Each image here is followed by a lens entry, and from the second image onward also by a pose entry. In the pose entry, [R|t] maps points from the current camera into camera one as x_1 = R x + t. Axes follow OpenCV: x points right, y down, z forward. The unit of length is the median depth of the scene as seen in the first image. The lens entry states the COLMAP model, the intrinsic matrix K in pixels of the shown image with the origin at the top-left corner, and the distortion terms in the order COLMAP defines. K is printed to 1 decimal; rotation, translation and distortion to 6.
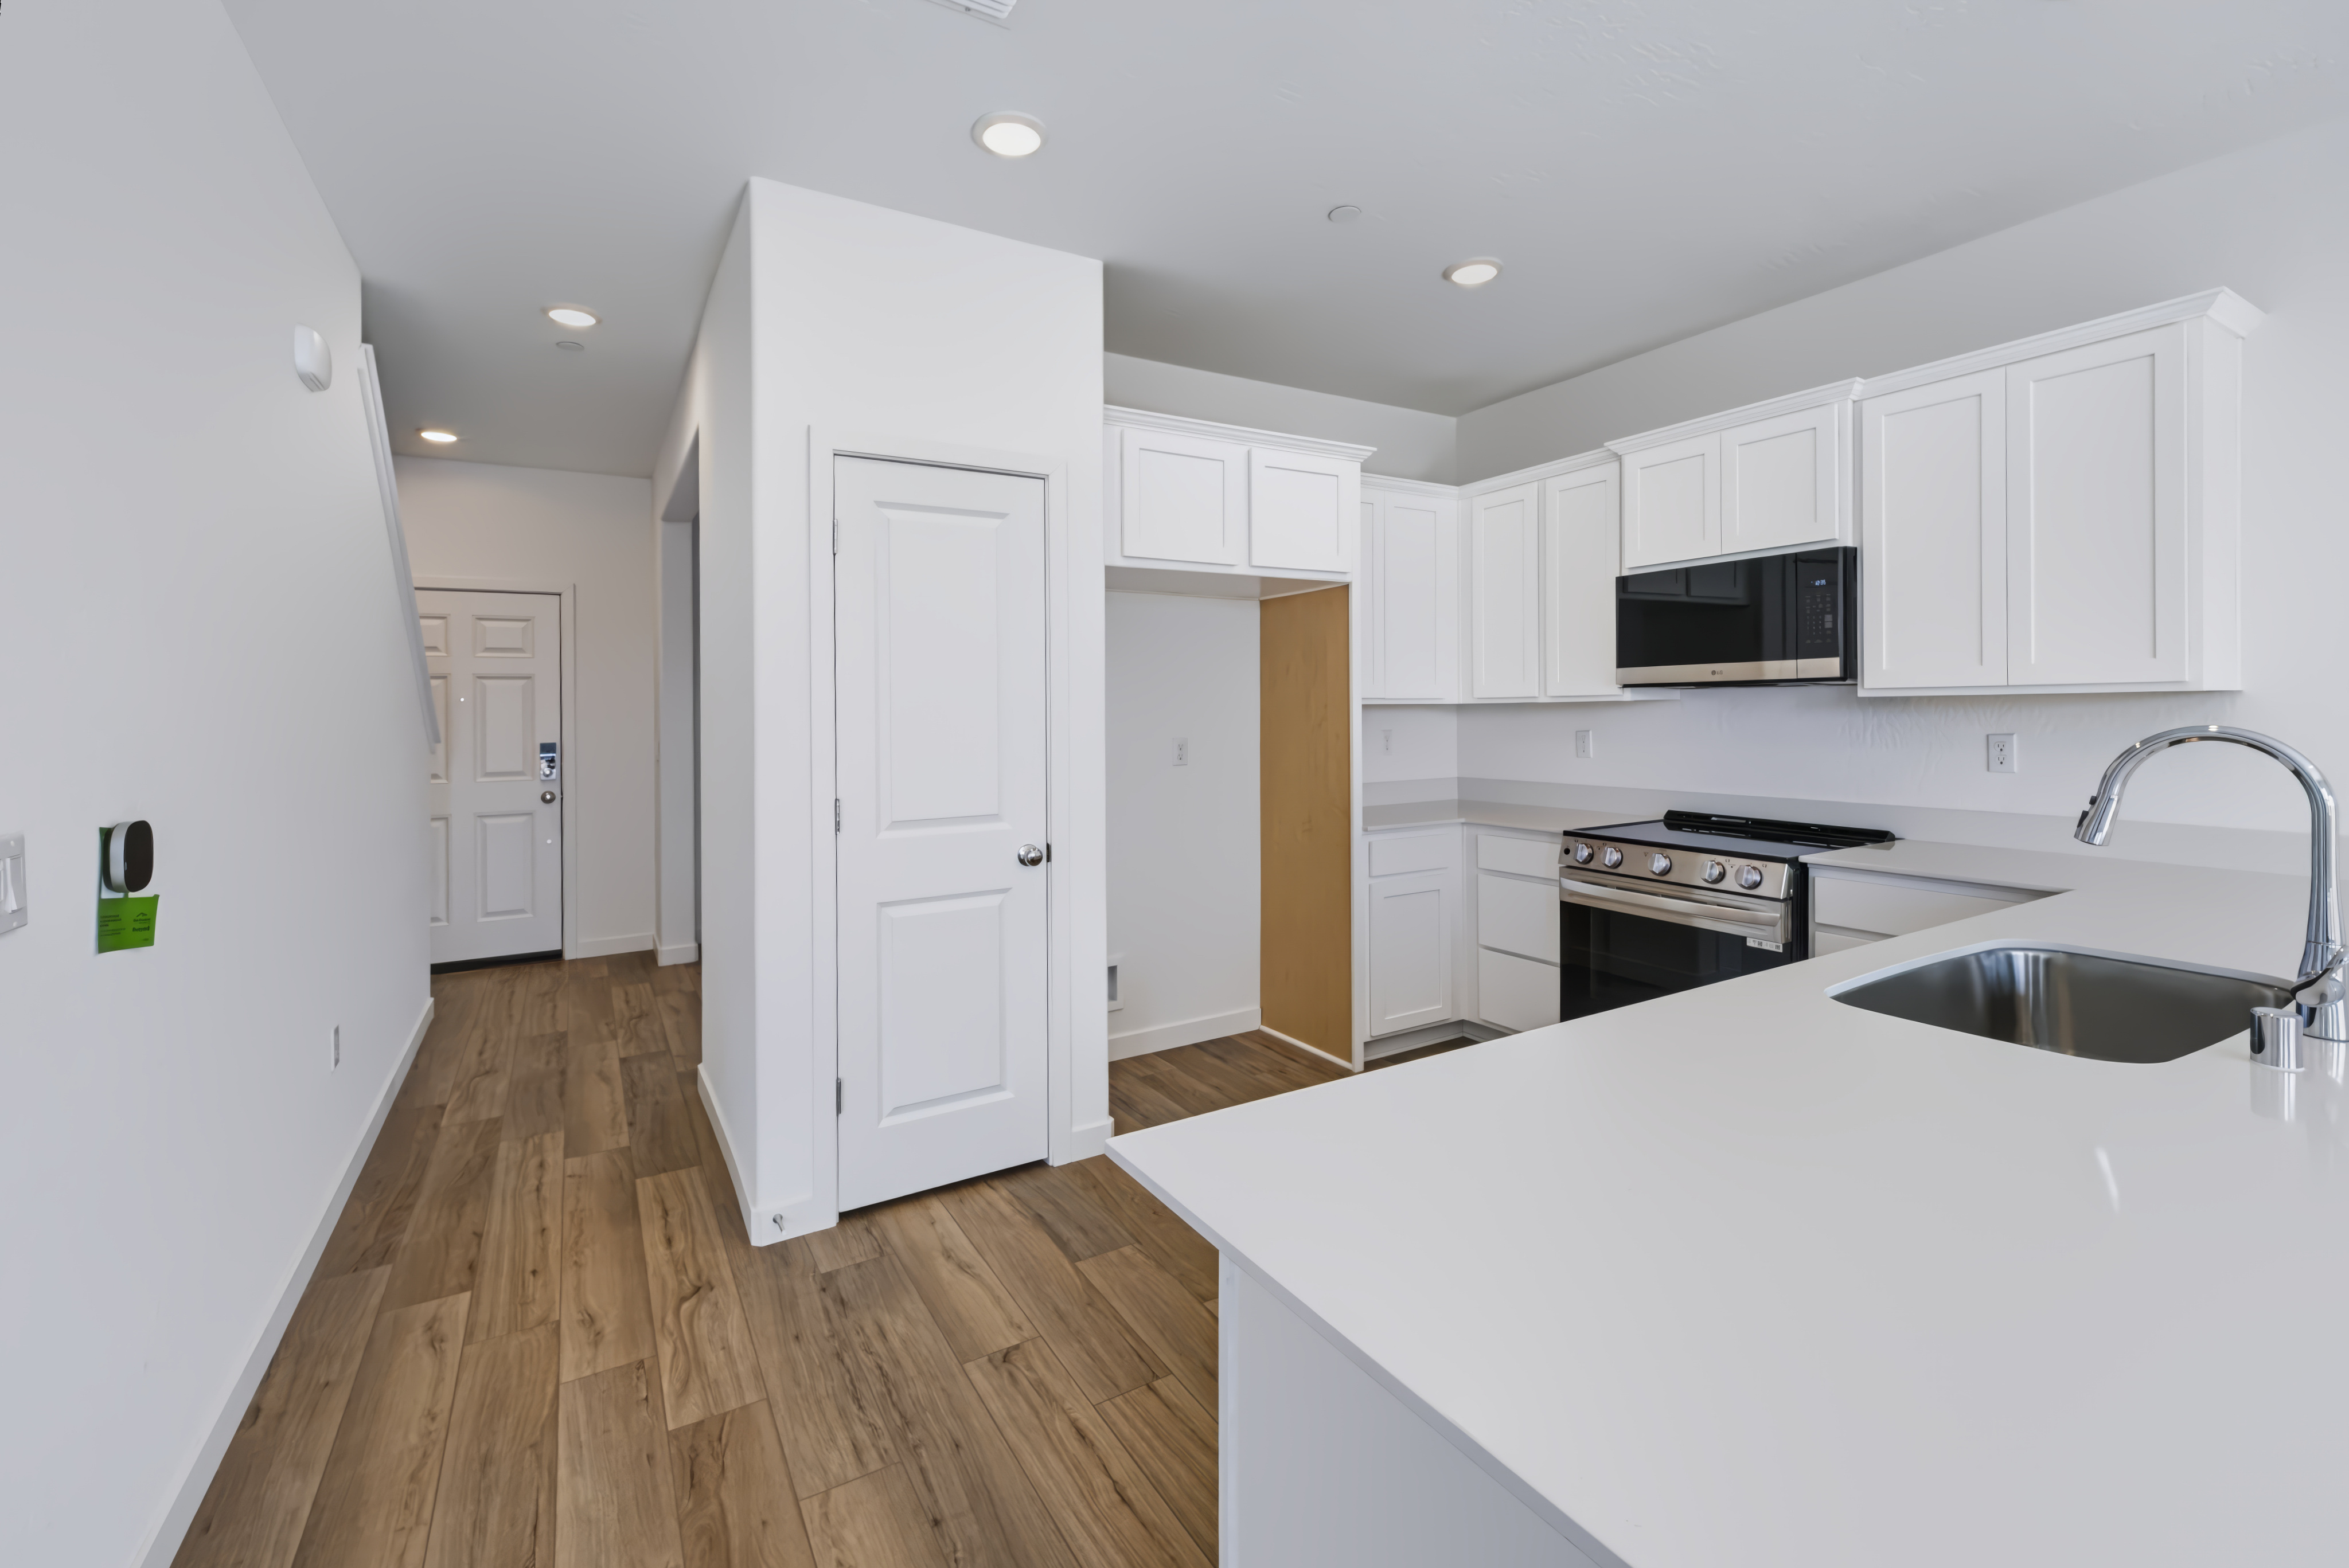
lens RADIAL K [[985.2, 0, 1169.5], [0, 985.2, 713.8], [0, 0, 1]] dist [0.000610, 0.000196]
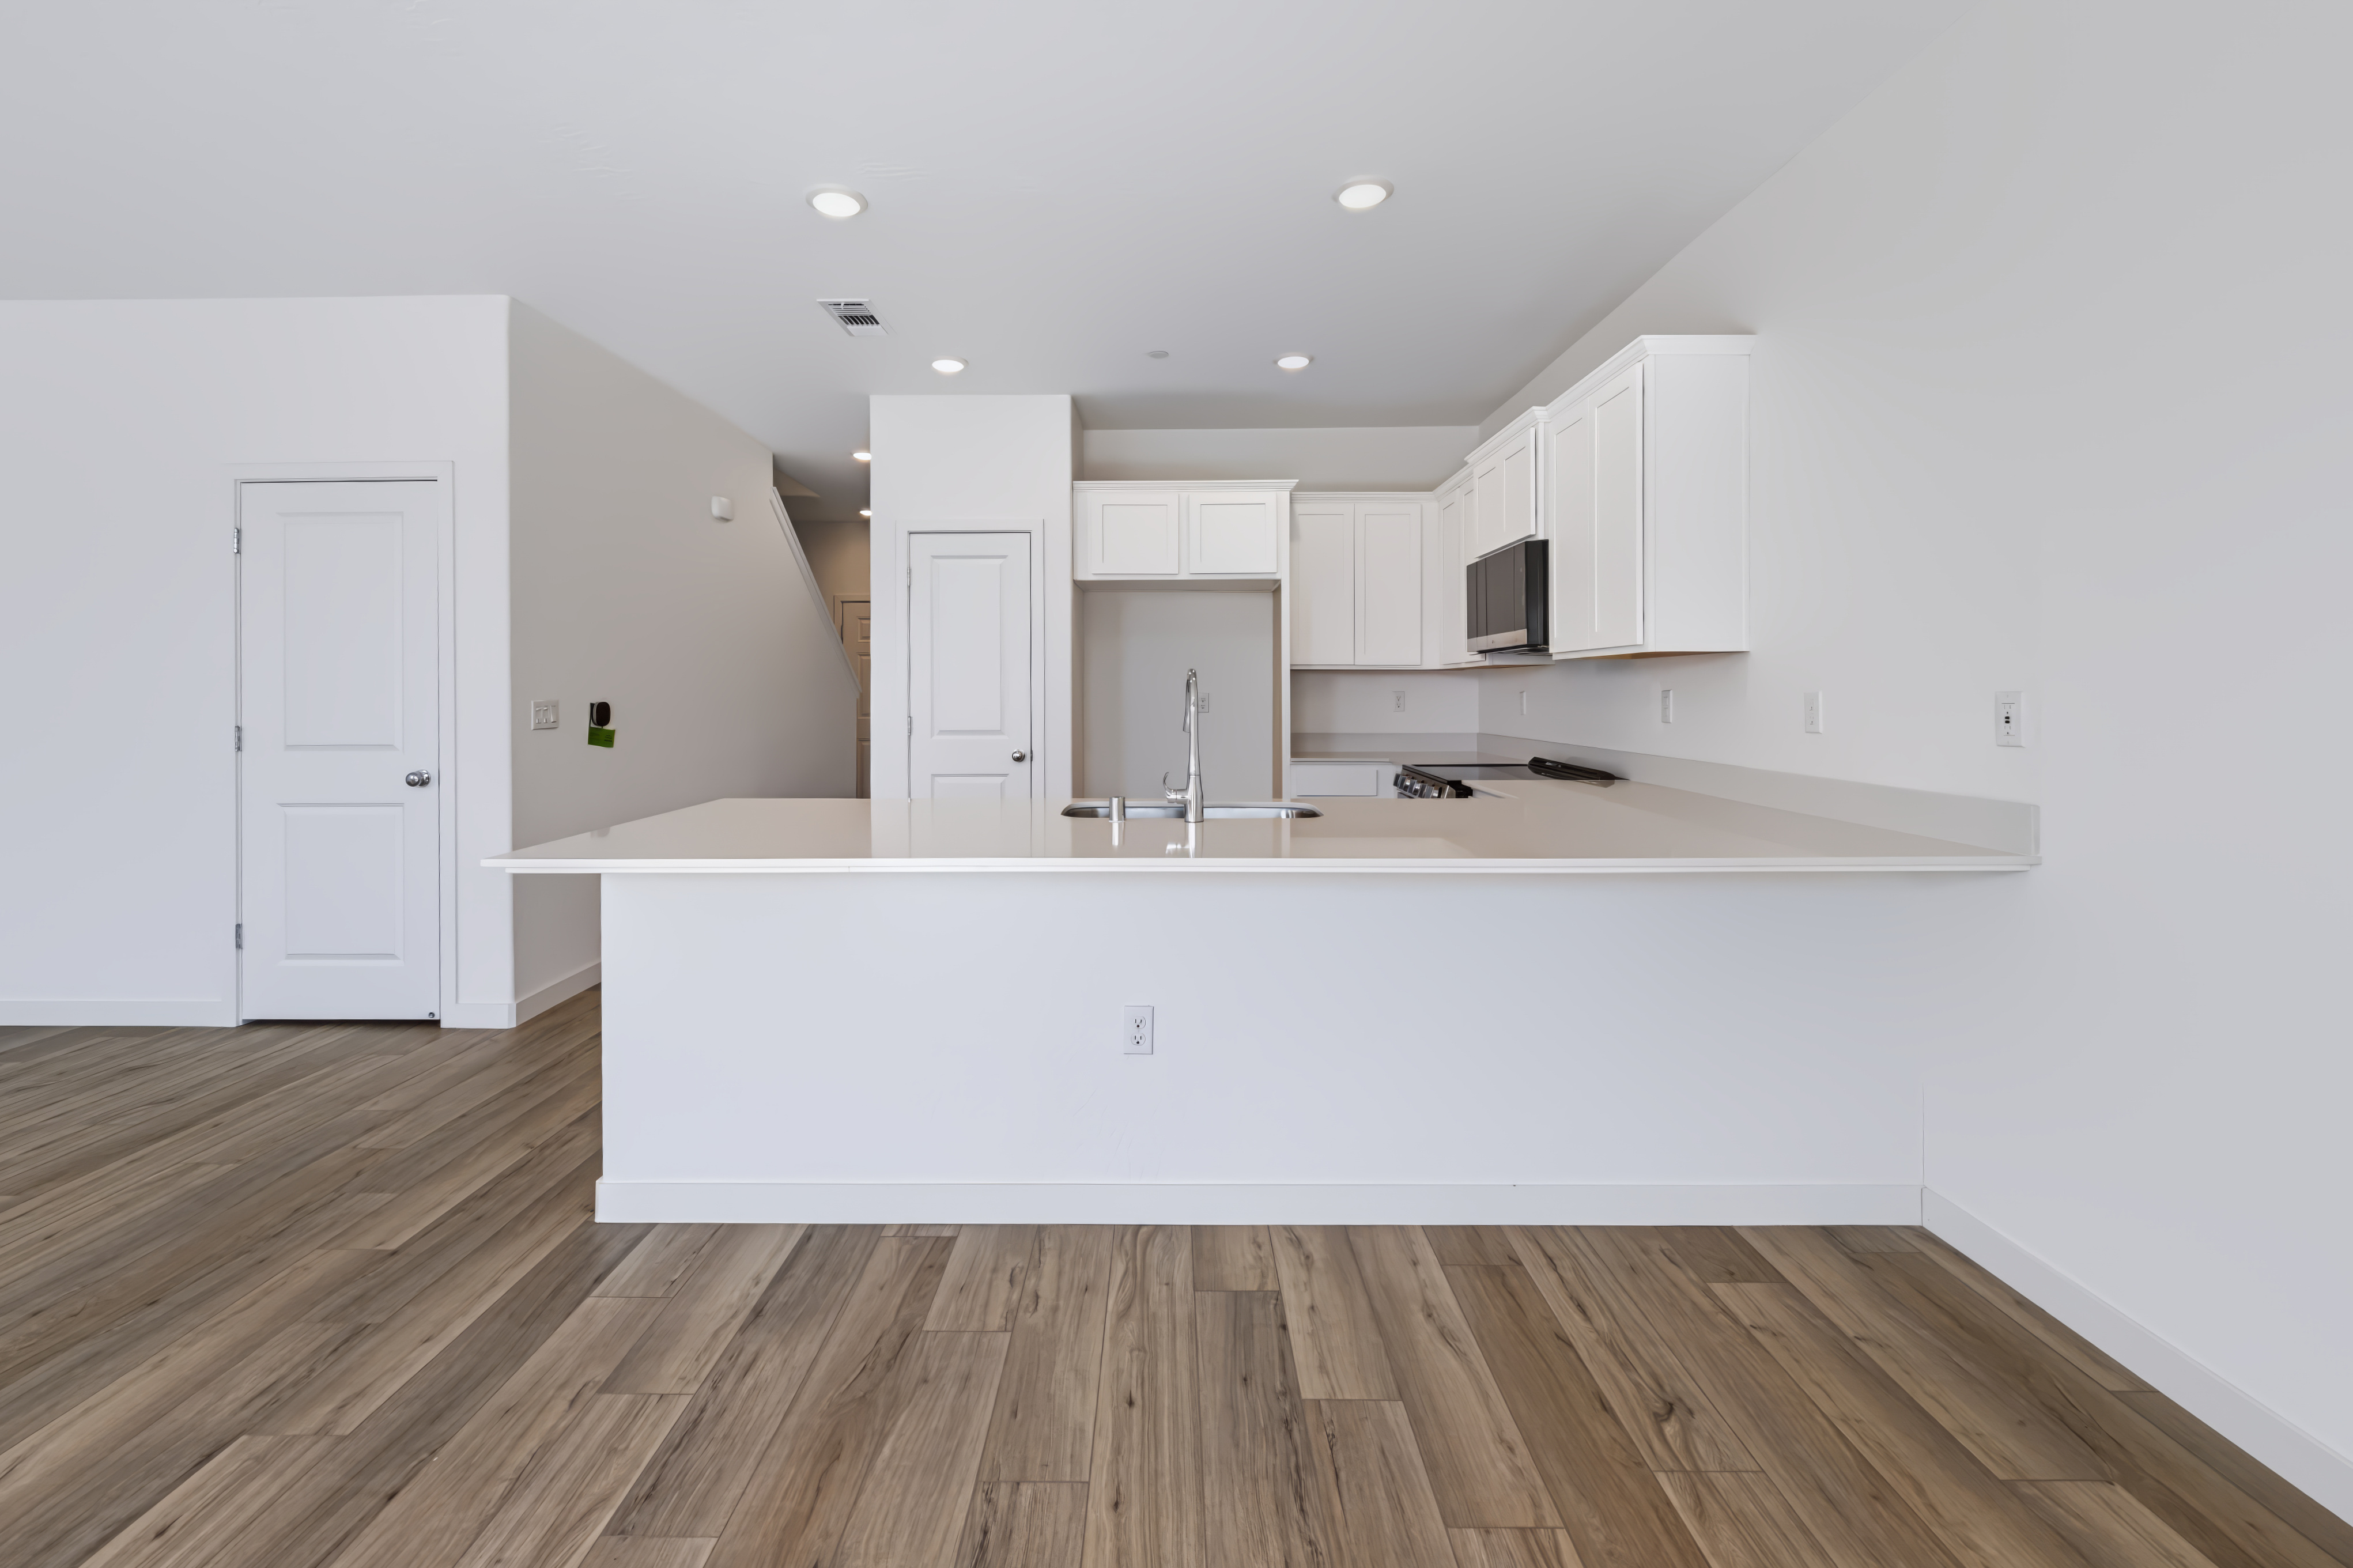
lens RADIAL K [[1022.1, 0, 1170.9], [0, 1022.1, 697.3], [0, 0, 1]] dist [-0.000393, 0.000191]
pose [[0.855150, 0.013642, -0.518201, 0.950902], [-0.010214, 0.999903, 0.009468, 0.022561], [0.518280, -0.002804, 0.855206, -0.353429]]
